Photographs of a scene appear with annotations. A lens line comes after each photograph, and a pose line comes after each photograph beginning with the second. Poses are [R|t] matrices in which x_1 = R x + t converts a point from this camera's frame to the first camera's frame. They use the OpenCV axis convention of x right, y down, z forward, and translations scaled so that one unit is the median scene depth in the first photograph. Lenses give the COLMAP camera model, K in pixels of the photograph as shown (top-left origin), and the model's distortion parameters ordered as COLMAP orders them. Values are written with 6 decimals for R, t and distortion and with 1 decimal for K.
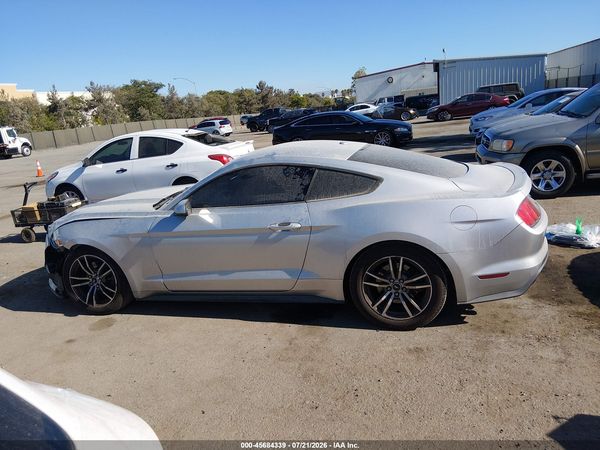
lens RADIAL K [[462.3, 0, 300.0], [0, 462.3, 225.0], [0, 0, 1]] dist [0.116992, -0.192161]
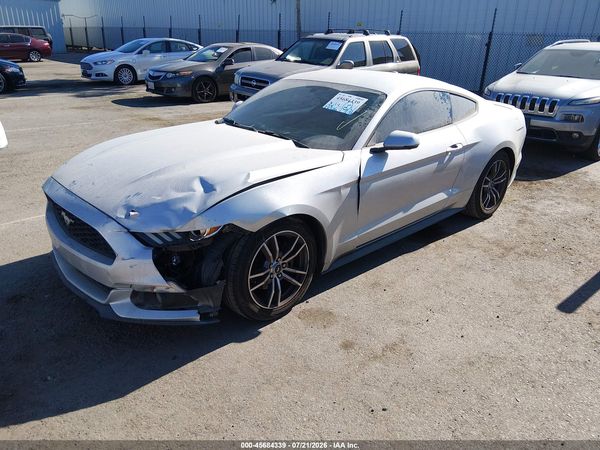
lens RADIAL K [[462.3, 0, 300.0], [0, 462.3, 225.0], [0, 0, 1]] dist [0.116992, -0.192161]
pose [[0.491293, -0.225894, 0.841191, -0.911469], [0.145642, 0.973491, 0.176360, -0.052508], [-0.858731, 0.035868, 0.511169, 0.595569]]
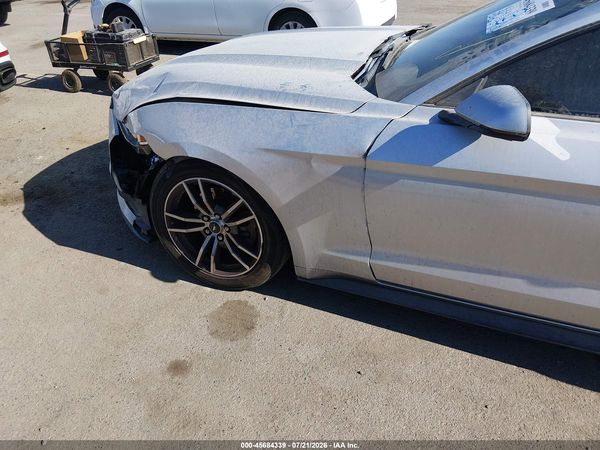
lens RADIAL K [[462.3, 0, 300.0], [0, 462.3, 225.0], [0, 0, 1]] dist [0.116992, -0.192161]
pose [[0.991479, 0.119348, -0.052210, -0.305126], [-0.097343, 0.945115, 0.311902, -0.042588], [0.086569, -0.304162, 0.948679, 0.514499]]
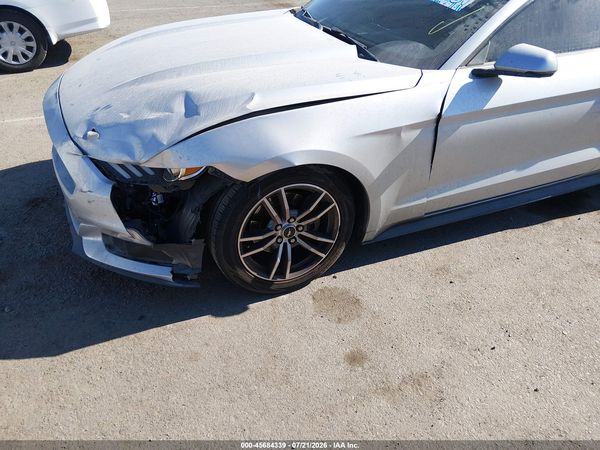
lens RADIAL K [[462.3, 0, 300.0], [0, 462.3, 225.0], [0, 0, 1]] dist [0.116992, -0.192161]
pose [[0.761190, -0.269897, 0.589699, -0.673599], [0.068300, 0.937593, 0.340961, -0.051009], [-0.644922, -0.219259, 0.732120, 0.601816]]
